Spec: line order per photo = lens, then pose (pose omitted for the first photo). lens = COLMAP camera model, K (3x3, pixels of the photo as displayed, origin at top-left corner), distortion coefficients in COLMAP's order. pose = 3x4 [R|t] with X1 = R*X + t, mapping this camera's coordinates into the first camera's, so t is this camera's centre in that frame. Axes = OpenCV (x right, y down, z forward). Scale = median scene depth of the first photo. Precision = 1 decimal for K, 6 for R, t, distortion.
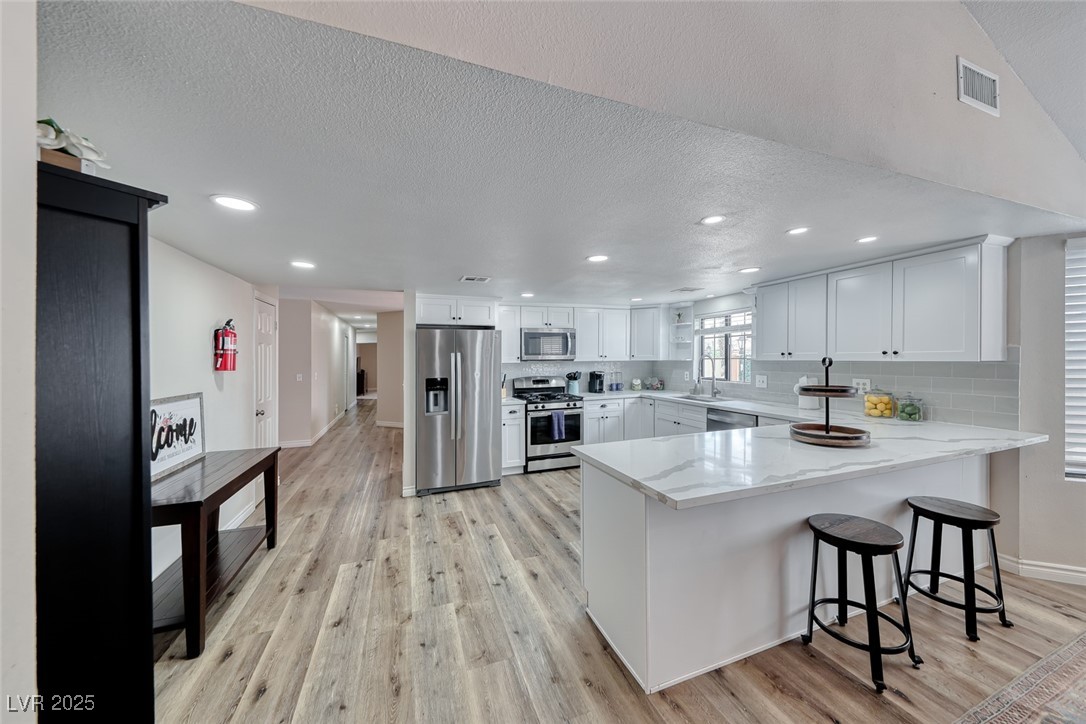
lens RADIAL K [[378.4, 0, 536.3], [0, 378.4, 355.7], [0, 0, 1]] dist [0.001584, -0.000208]
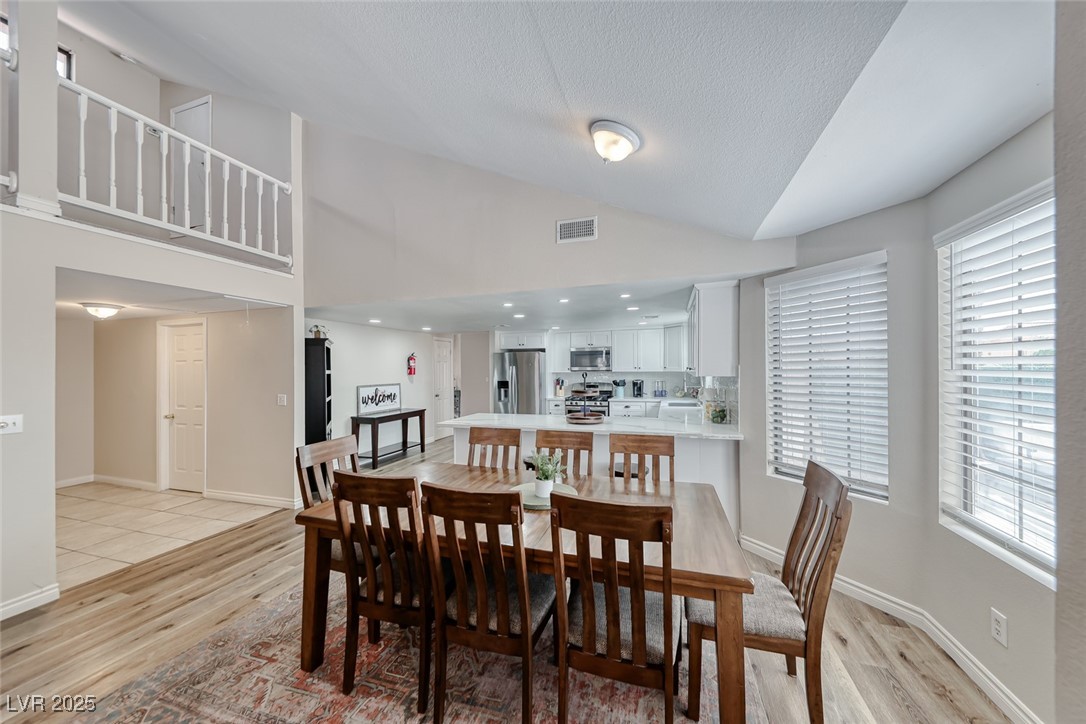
lens RADIAL K [[378.4, 0, 549.4], [0, 378.4, 365.3], [0, 0, 1]] dist [0.001584, -0.000208]
pose [[0.783568, -0.007818, -0.621257, 0.832196], [0.003391, 0.999960, -0.008306, 0.002529], [0.621297, 0.004402, 0.783563, -0.193487]]
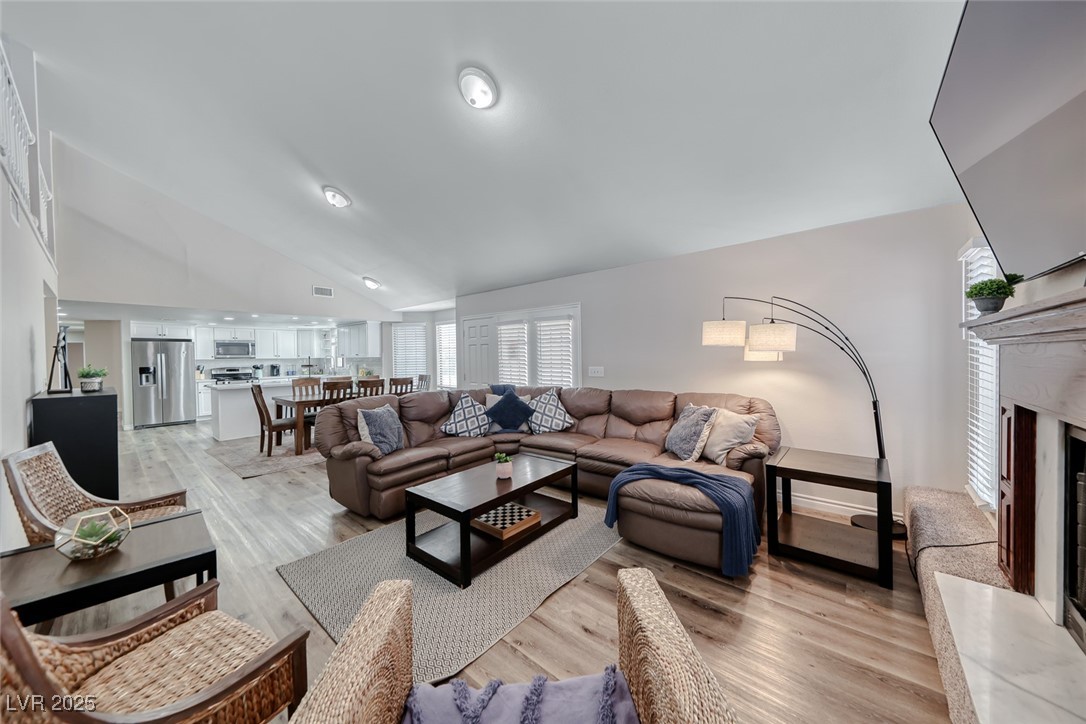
lens RADIAL K [[378.4, 0, 551.4], [0, 378.4, 363.8], [0, 0, 1]] dist [0.001584, -0.000208]
pose [[0.868571, -0.013685, 0.495375, 0.480943], [0.006662, 0.999851, 0.015941, 0.021844], [-0.495520, -0.010546, 0.868533, -1.434424]]
